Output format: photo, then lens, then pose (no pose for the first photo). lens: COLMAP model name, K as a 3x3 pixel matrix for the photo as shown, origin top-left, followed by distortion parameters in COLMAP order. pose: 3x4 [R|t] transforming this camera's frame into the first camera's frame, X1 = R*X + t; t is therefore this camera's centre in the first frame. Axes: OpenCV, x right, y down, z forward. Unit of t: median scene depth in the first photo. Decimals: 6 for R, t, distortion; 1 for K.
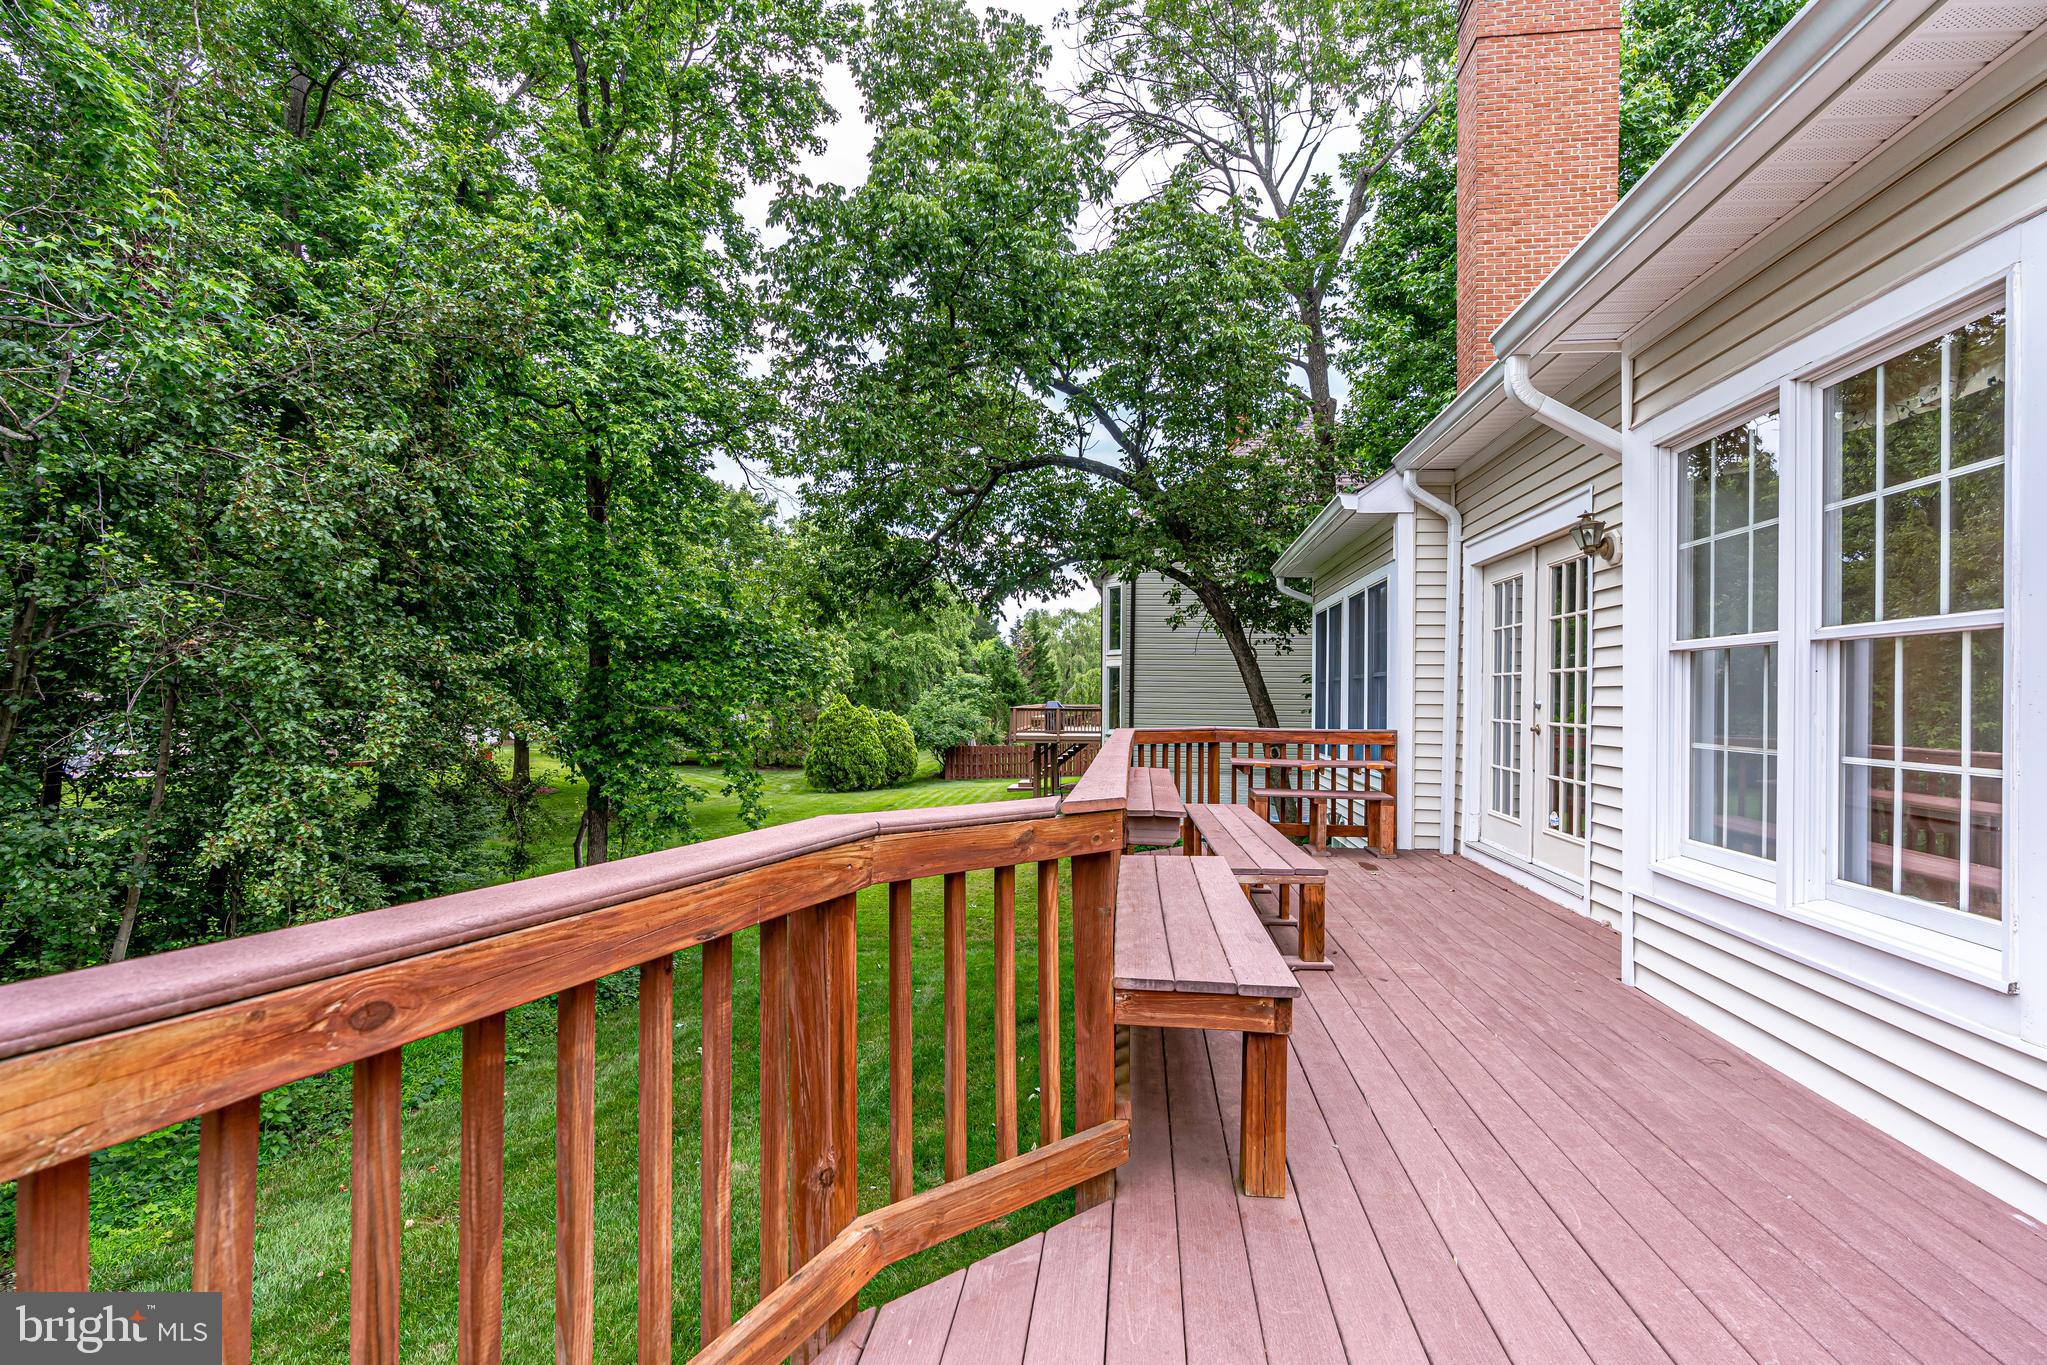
lens RADIAL K [[901.7, 0, 1023.5], [0, 901.7, 682.5], [0, 0, 1]] dist [-0.000083, 0.000279]
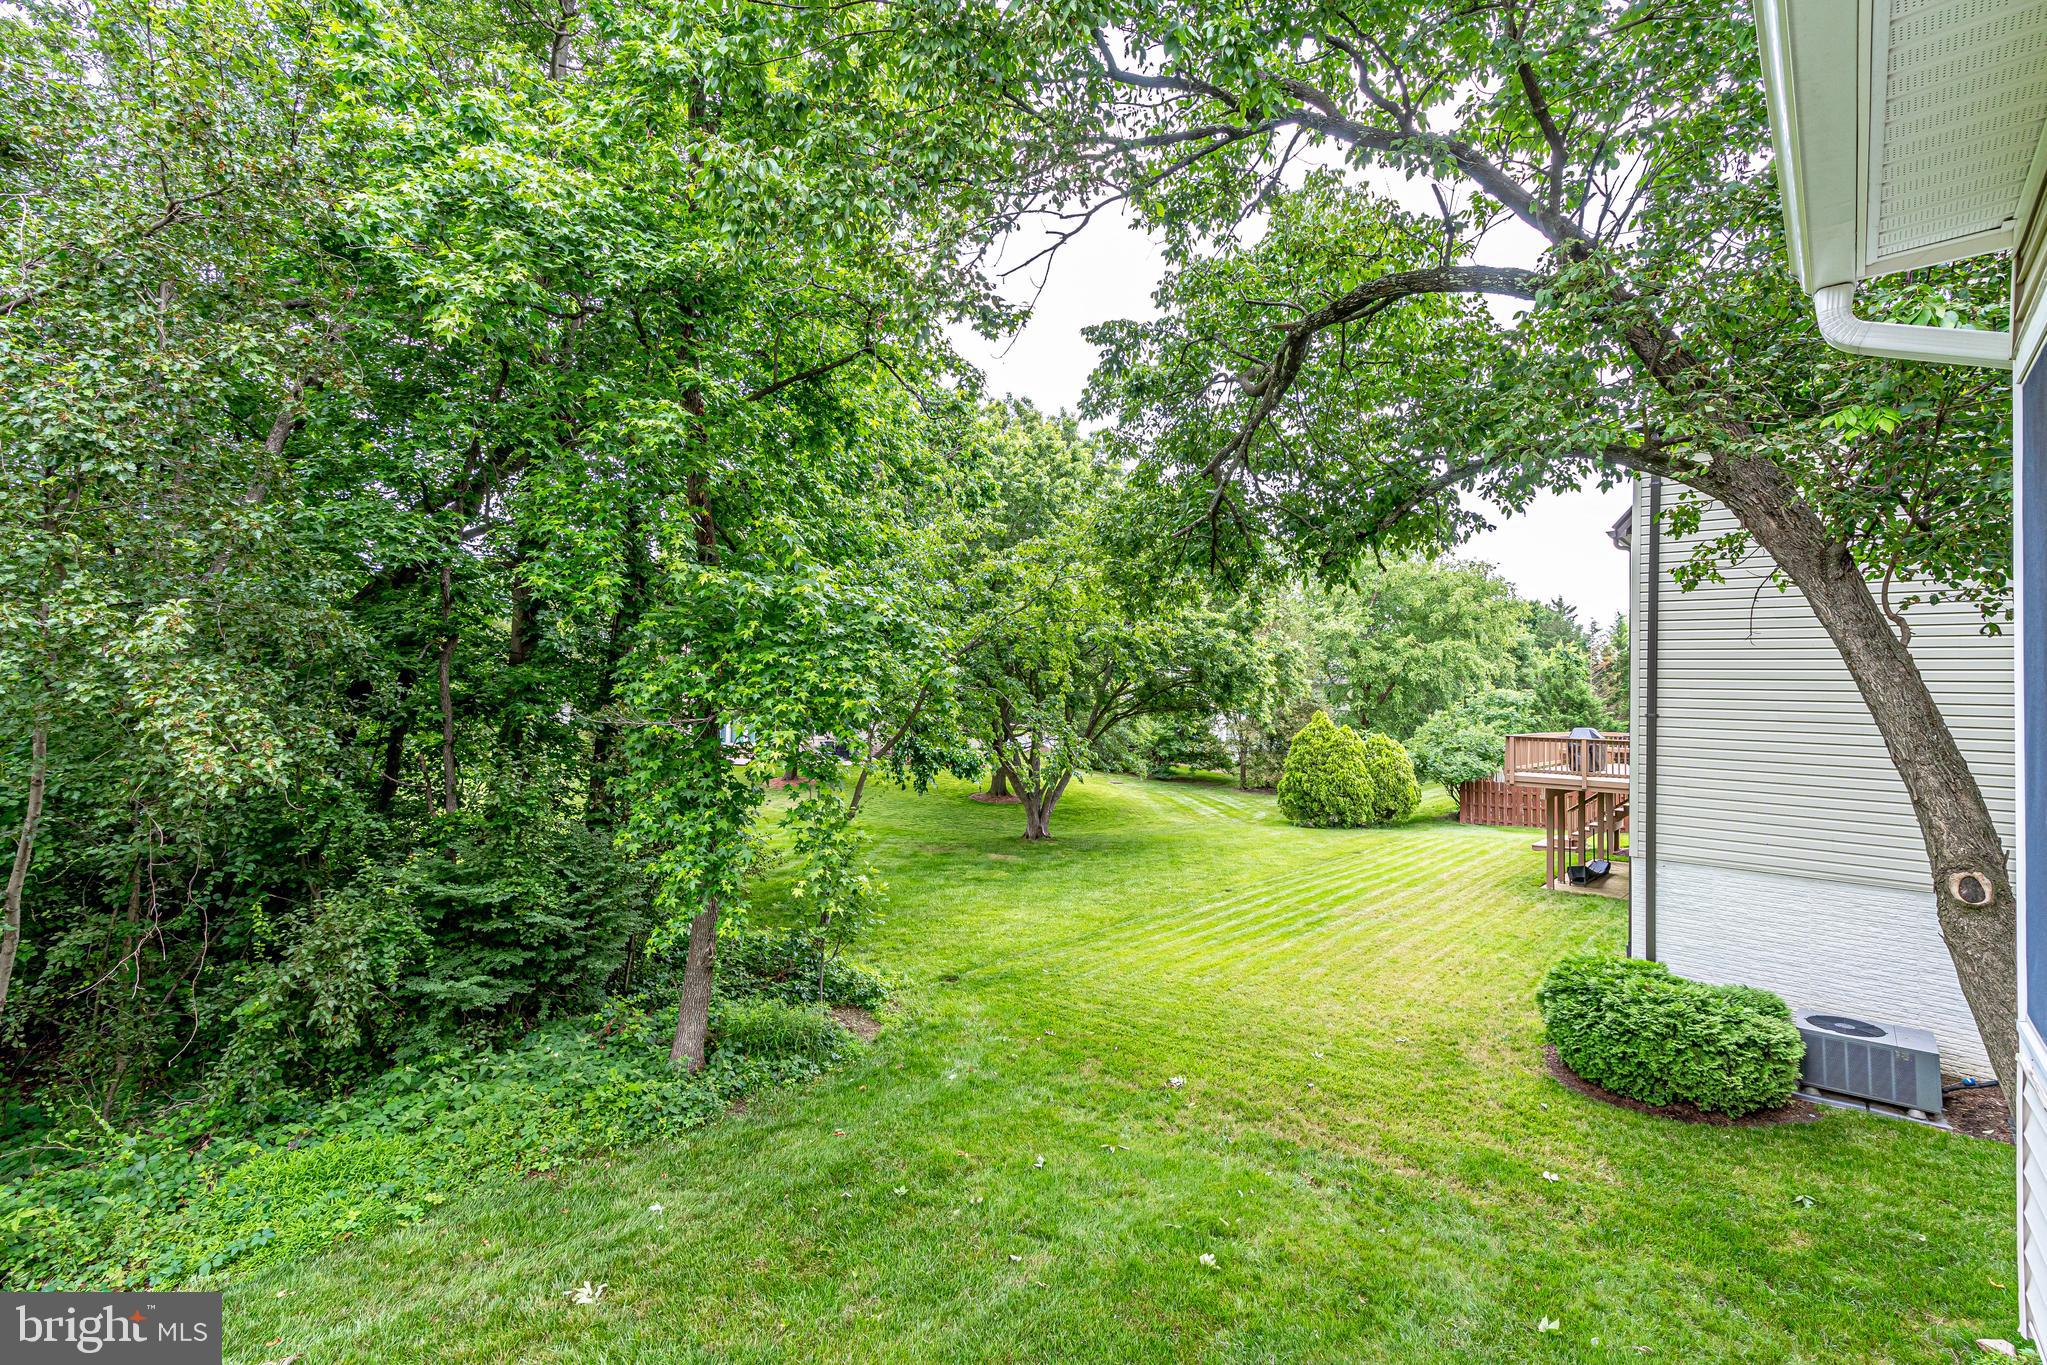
lens RADIAL K [[901.7, 0, 1023.5], [0, 901.7, 682.5], [0, 0, 1]] dist [-0.000083, 0.000279]
pose [[0.819967, 0.005167, -0.572387, 0.054182], [-0.015283, 0.999800, -0.012868, 0.000928], [0.572206, 0.019299, 0.819883, 0.141387]]
